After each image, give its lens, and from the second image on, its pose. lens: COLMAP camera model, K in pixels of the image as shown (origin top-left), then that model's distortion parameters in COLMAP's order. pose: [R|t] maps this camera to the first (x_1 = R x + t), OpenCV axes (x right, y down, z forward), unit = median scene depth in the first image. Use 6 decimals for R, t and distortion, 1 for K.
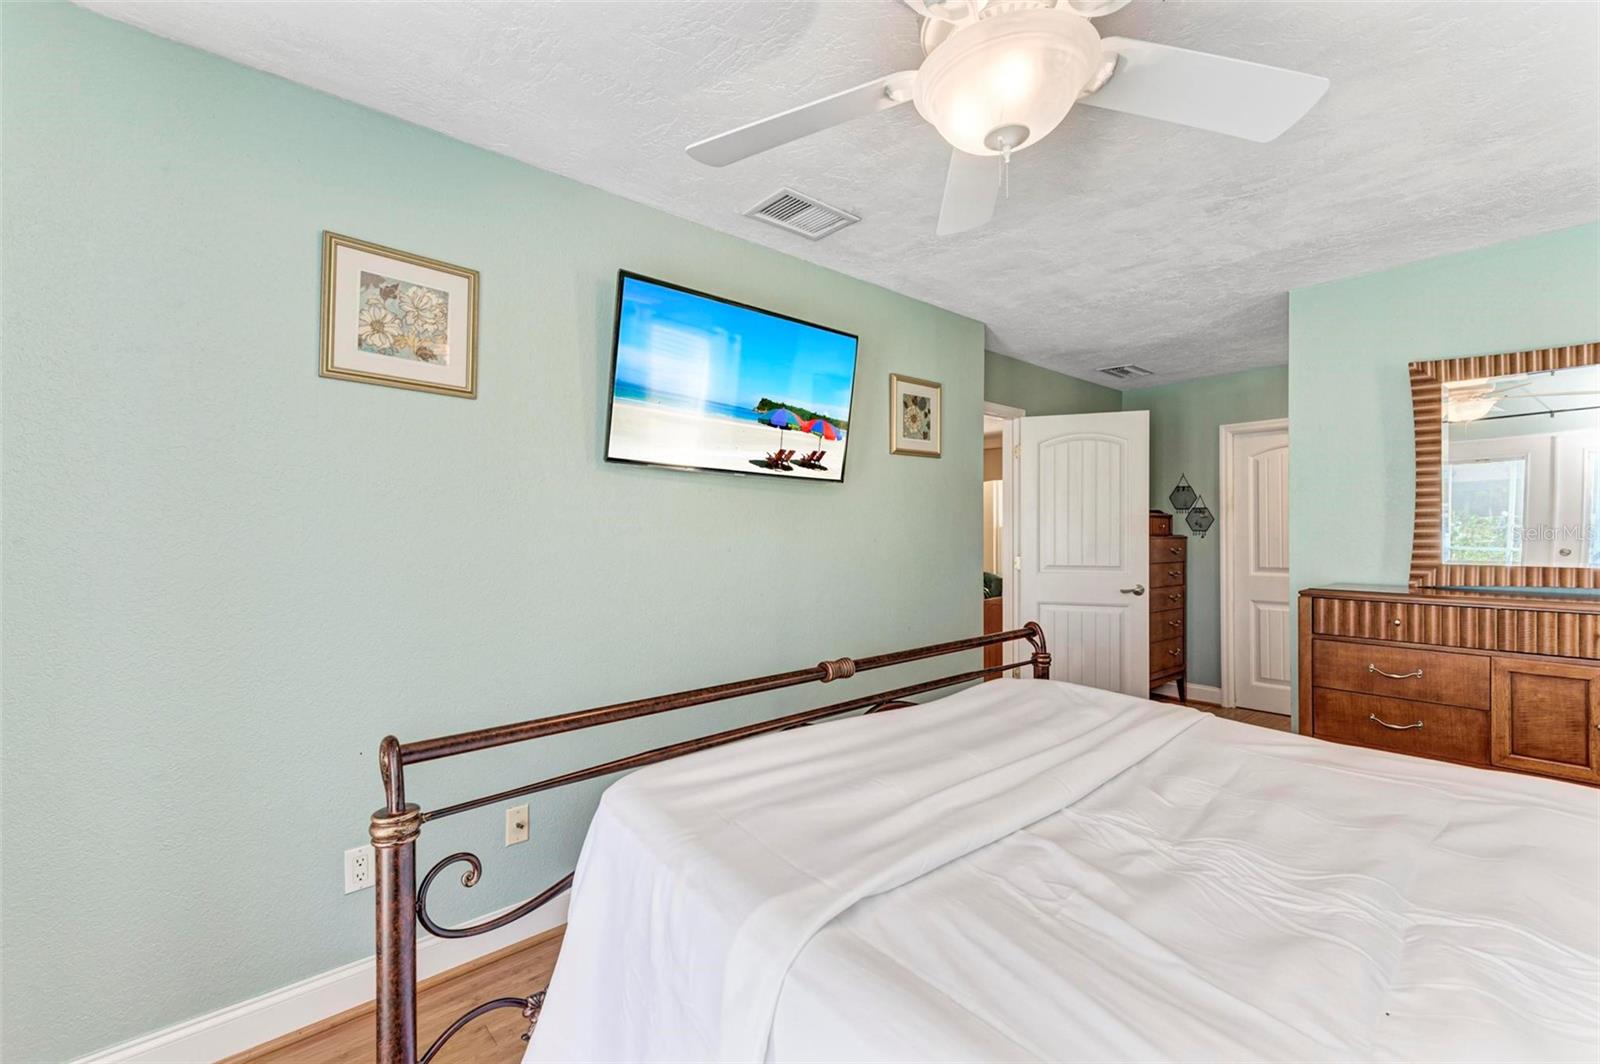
lens RADIAL K [[735.2, 0, 798.1], [0, 735.2, 515.8], [0, 0, 1]] dist [0.002319, 0.000376]
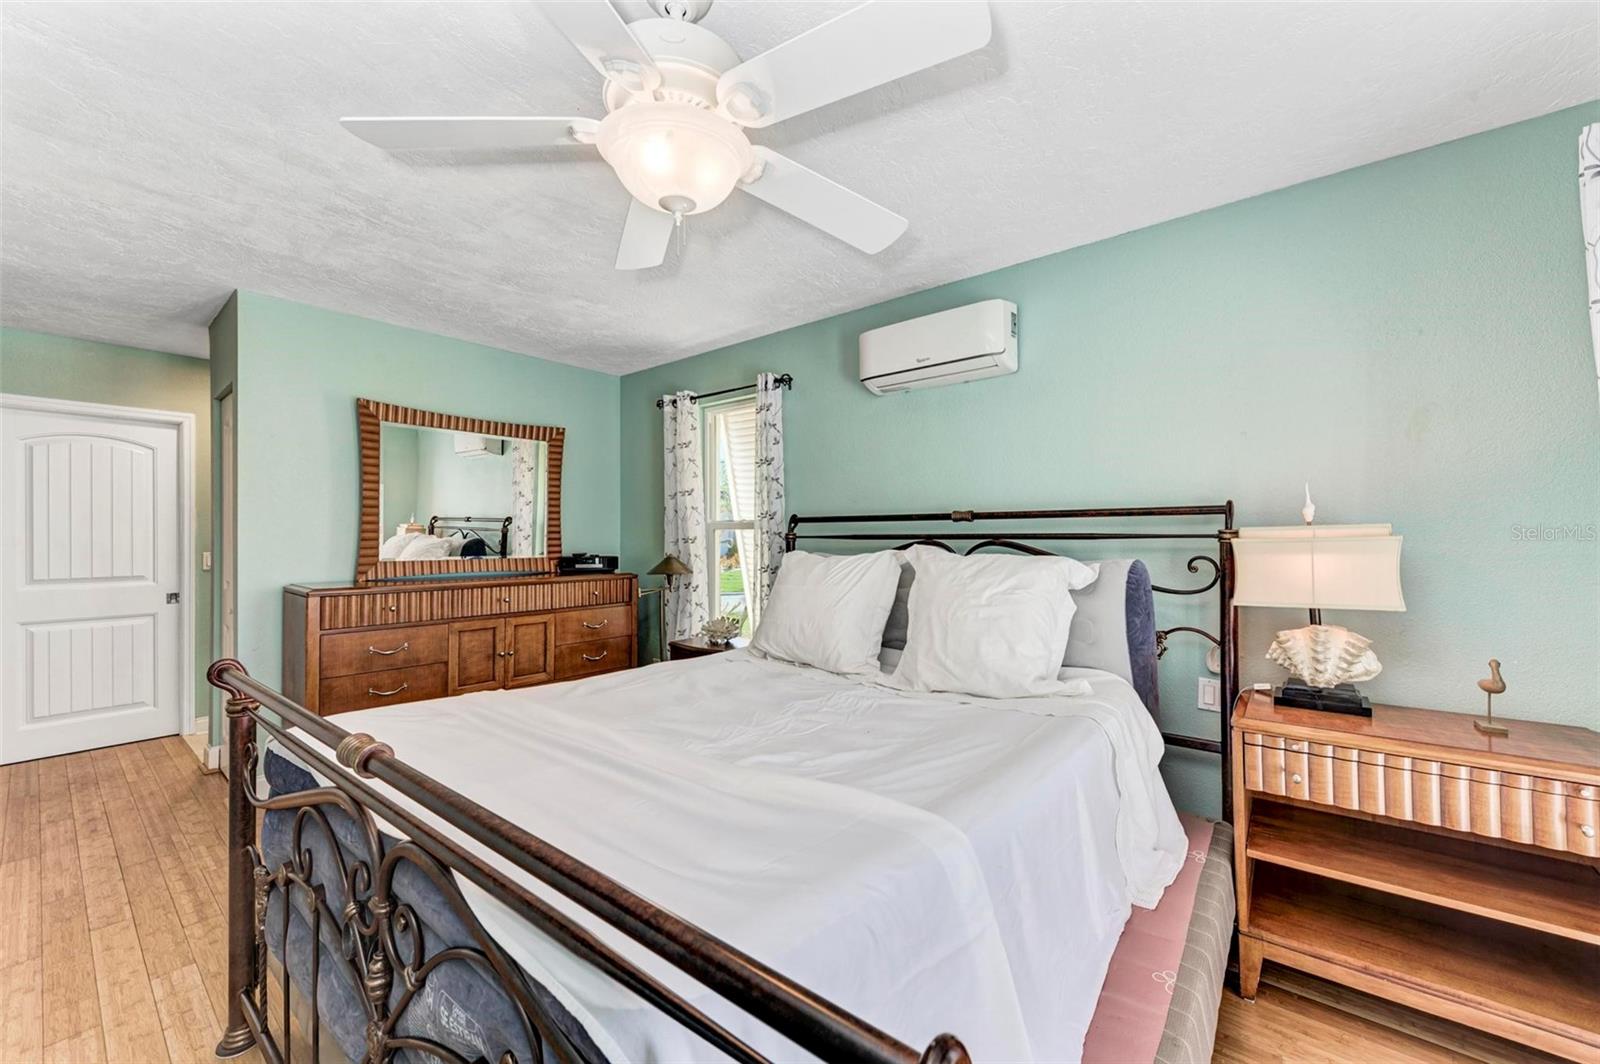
lens RADIAL K [[648.0, 0, 808.2], [0, 648.0, 533.7], [0, 0, 1]] dist [0.019118, -0.000096]
pose [[-0.212325, 0.003813, 0.977192, -0.407908], [-0.025577, 0.999628, -0.009458, 0.008168], [-0.976864, -0.027002, -0.212148, 0.523460]]
